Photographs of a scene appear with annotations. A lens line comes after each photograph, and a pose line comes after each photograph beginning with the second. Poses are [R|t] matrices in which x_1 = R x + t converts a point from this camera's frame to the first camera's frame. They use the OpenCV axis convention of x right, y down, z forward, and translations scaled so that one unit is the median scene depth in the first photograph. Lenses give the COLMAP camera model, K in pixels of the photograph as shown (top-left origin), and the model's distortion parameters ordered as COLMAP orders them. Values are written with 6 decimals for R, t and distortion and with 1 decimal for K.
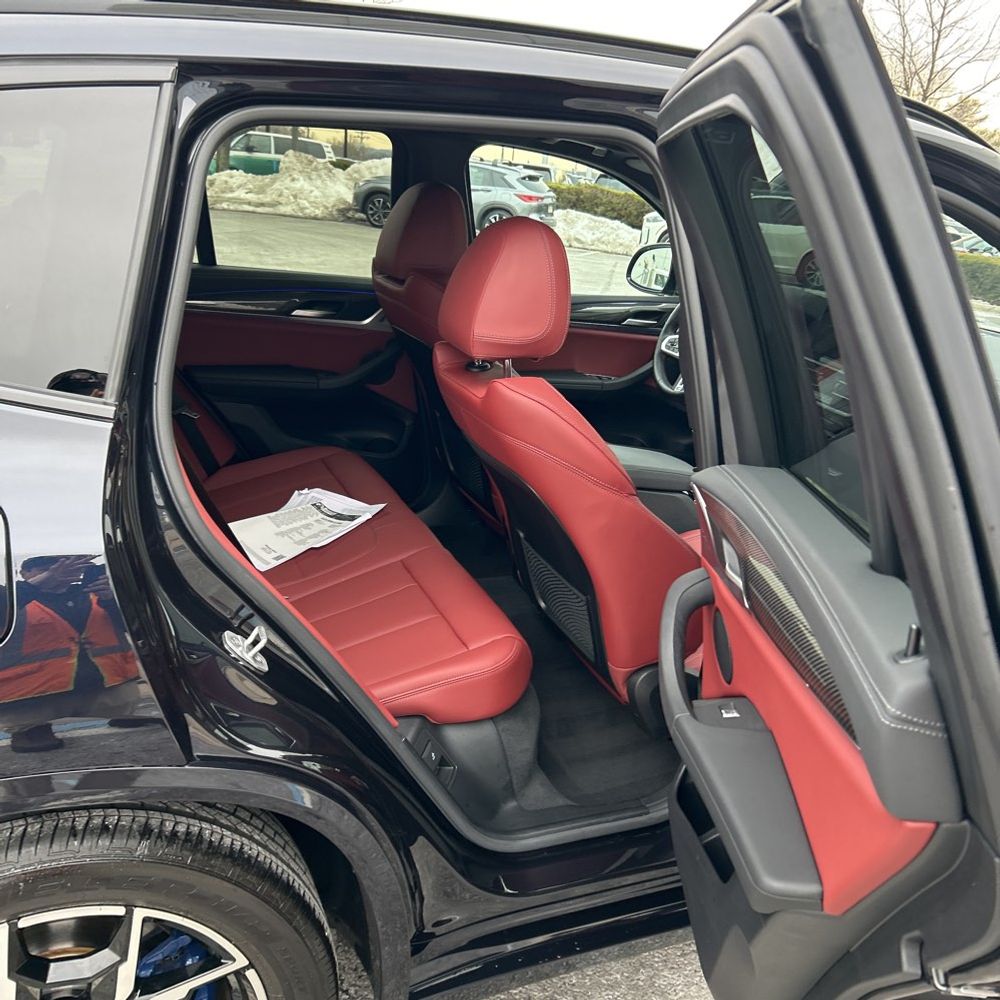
lens RADIAL K [[1005.6, 0, 502.8], [0, 1005.6, 500.9], [0, 0, 1]] dist [0.025664, -0.023749]
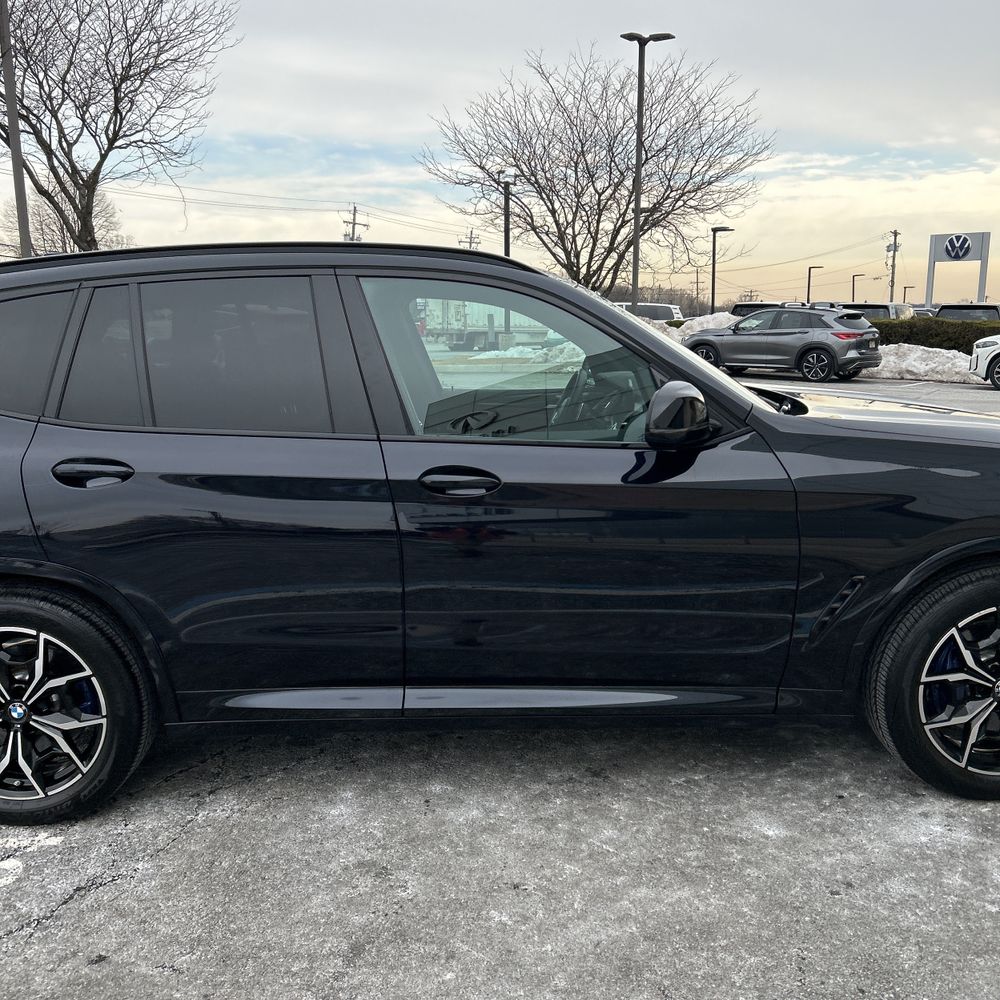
lens RADIAL K [[1010.5, 0, 488.1], [0, 1010.5, 501.8], [0, 0, 1]] dist [0.072933, -0.108779]
pose [[0.914816, -0.025969, -0.403035, 0.097347], [-0.035972, 0.988725, -0.145355, 0.026041], [0.402266, 0.147471, 0.903568, -0.047768]]
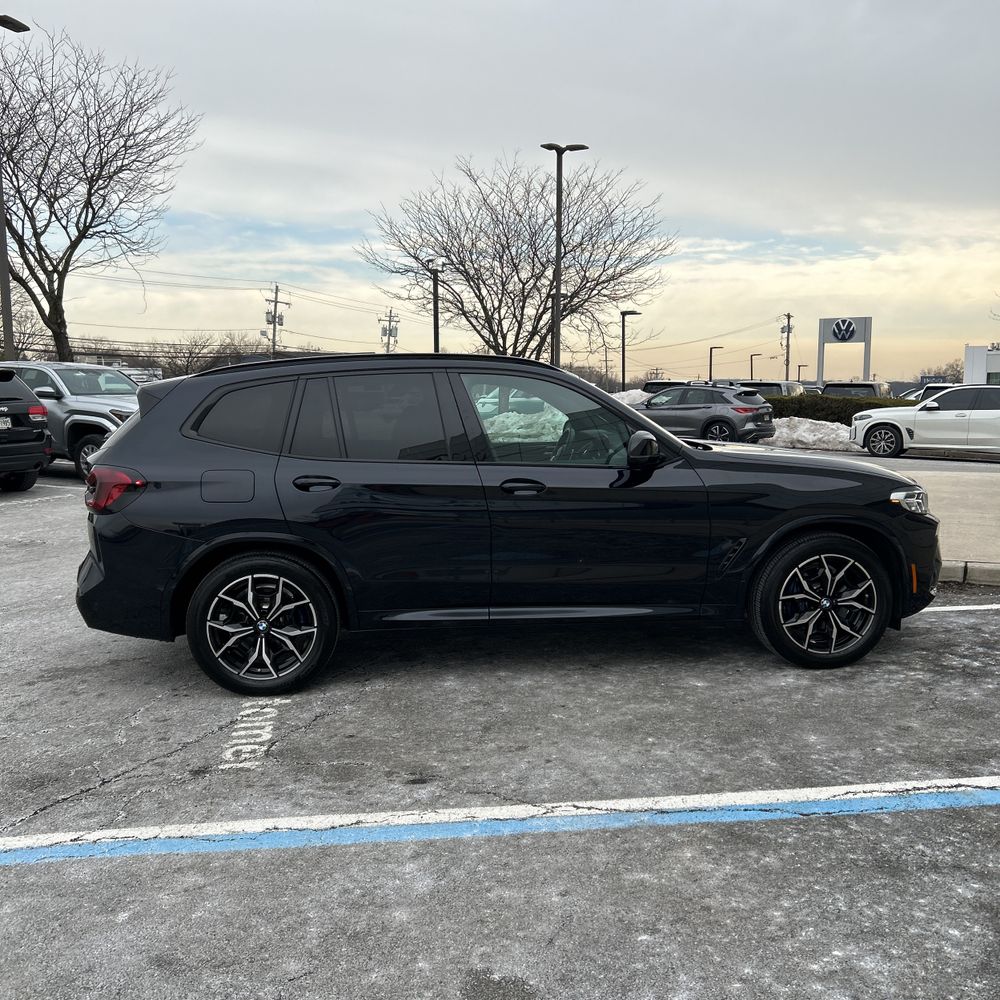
lens RADIAL K [[1027.2, 0, 492.8], [0, 1027.2, 501.0], [0, 0, 1]] dist [0.166580, -0.348389]
pose [[0.947430, -0.064253, -0.313445, 0.110318], [-0.007171, 0.975119, -0.221565, 0.064201], [0.319883, 0.212165, 0.923396, -0.163829]]
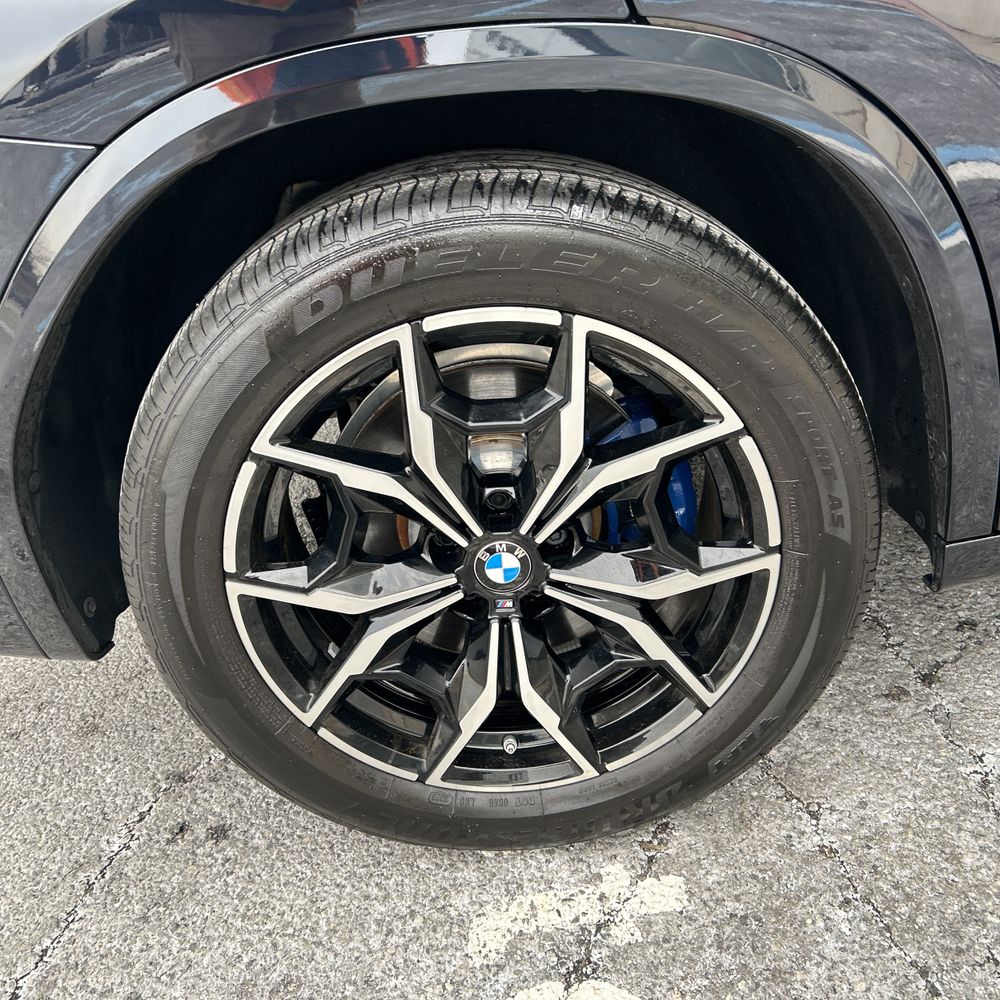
lens RADIAL K [[1010.5, 0, 488.1], [0, 1010.5, 501.8], [0, 0, 1]] dist [0.072933, -0.108779]
pose [[0.900229, -0.025318, -0.434680, -0.007629], [0.095543, 0.985464, 0.140472, 0.027054], [0.424805, -0.167988, 0.889562, 0.021624]]
